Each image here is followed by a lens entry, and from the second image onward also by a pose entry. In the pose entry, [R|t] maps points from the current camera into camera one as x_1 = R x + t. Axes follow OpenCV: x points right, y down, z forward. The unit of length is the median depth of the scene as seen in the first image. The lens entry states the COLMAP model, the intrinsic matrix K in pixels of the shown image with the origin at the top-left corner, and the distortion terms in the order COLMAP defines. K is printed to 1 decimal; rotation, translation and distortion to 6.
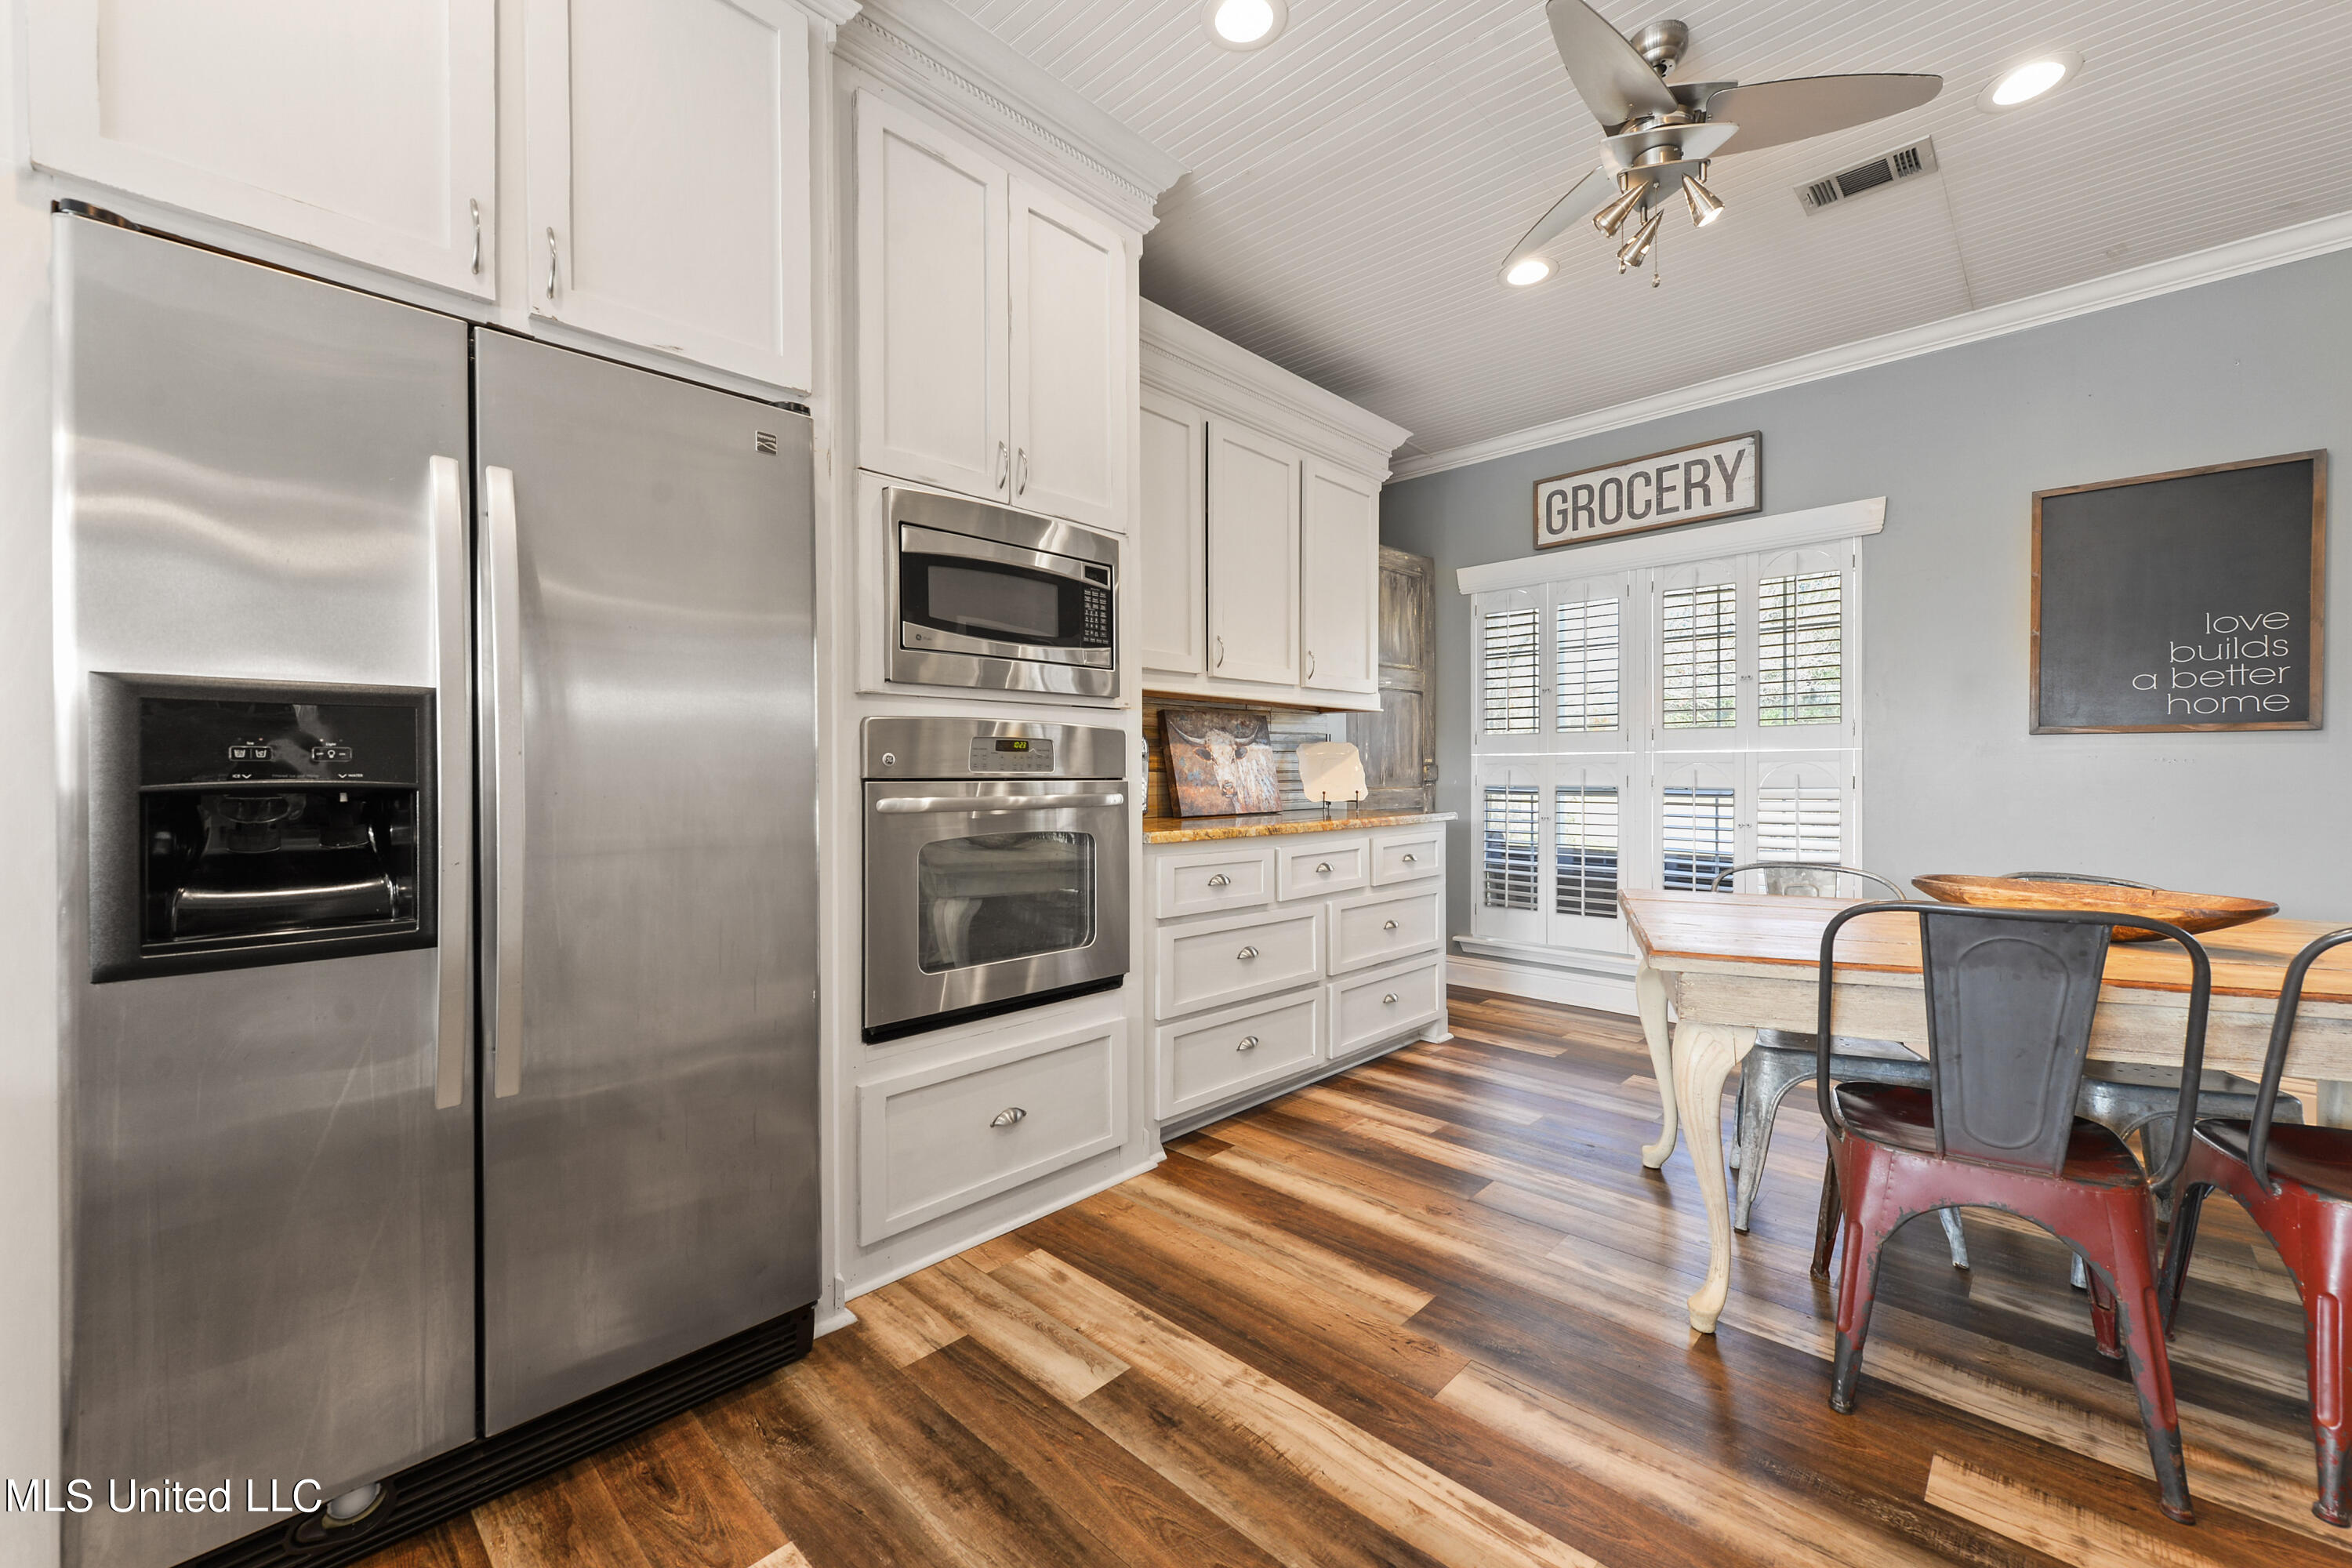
lens RADIAL K [[926.1, 0, 1178.6], [0, 926.1, 779.4], [0, 0, 1]] dist [-0.000918, -0.000237]
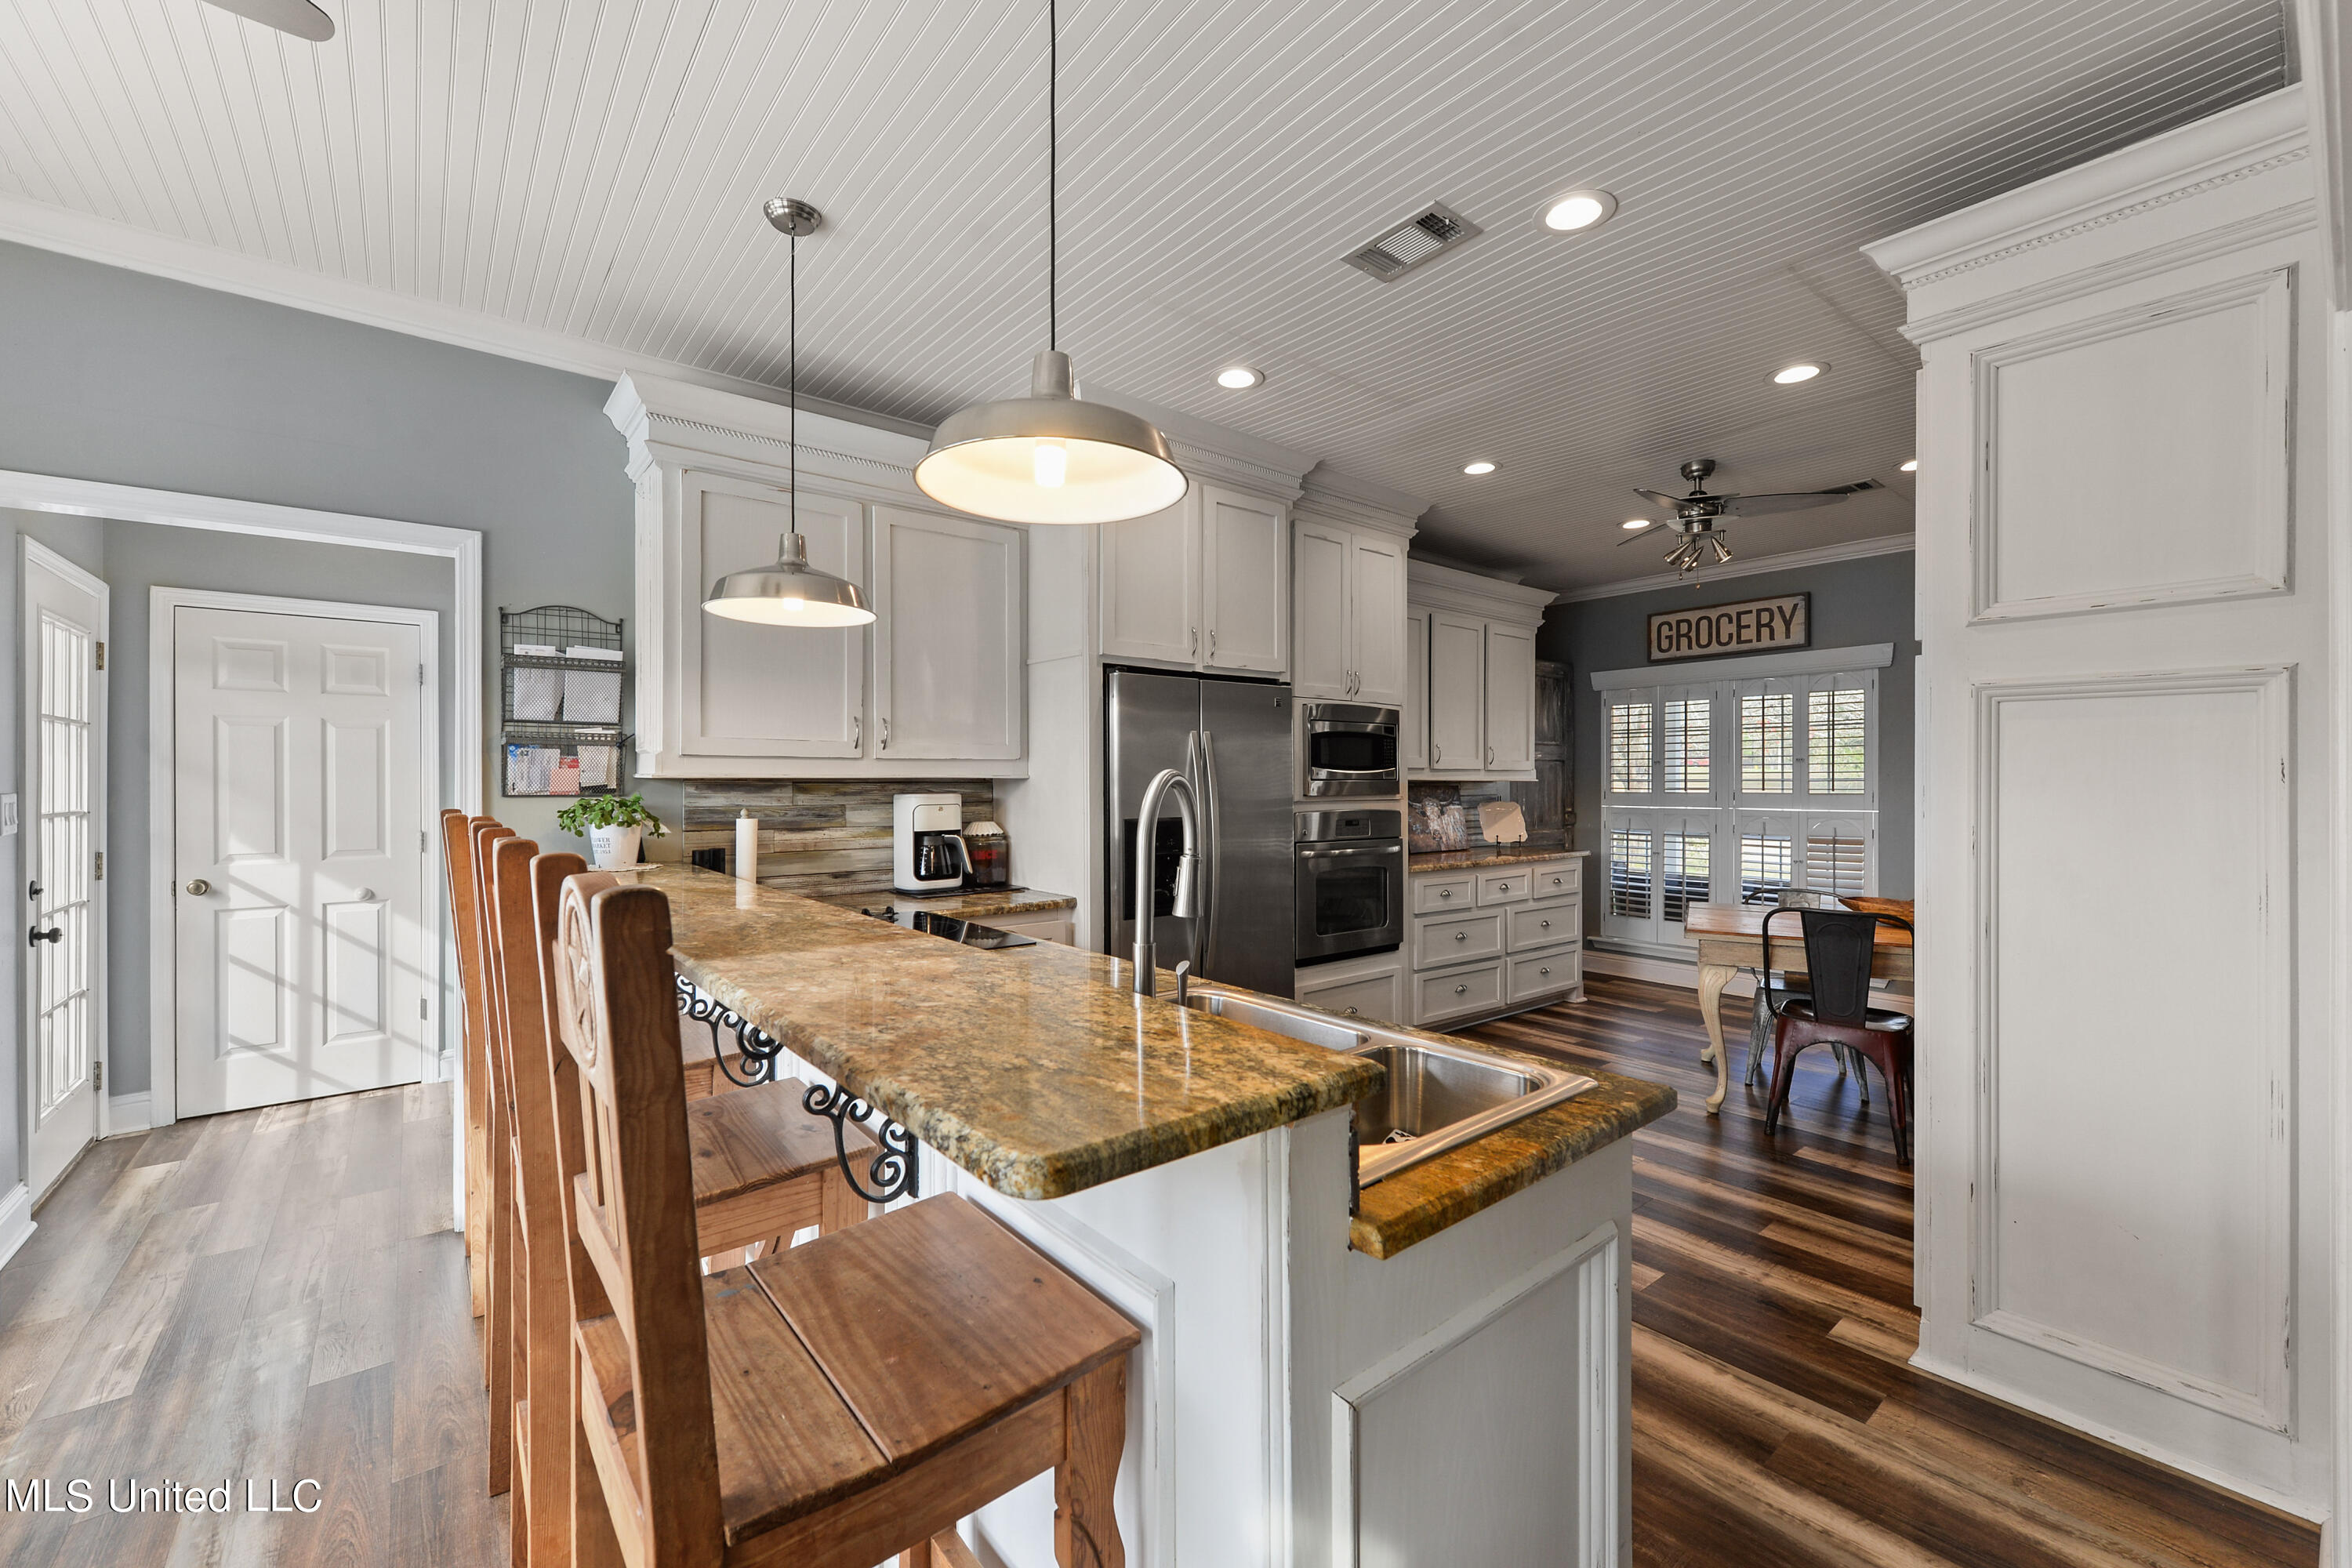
lens RADIAL K [[926.1, 0, 1167.4], [0, 926.1, 789.8], [0, 0, 1]] dist [-0.000918, -0.000237]
pose [[0.990495, 0.001320, -0.137542, -0.179760], [-0.001450, 0.999999, -0.000841, -0.063660], [0.137541, 0.001032, 0.990496, -0.607441]]
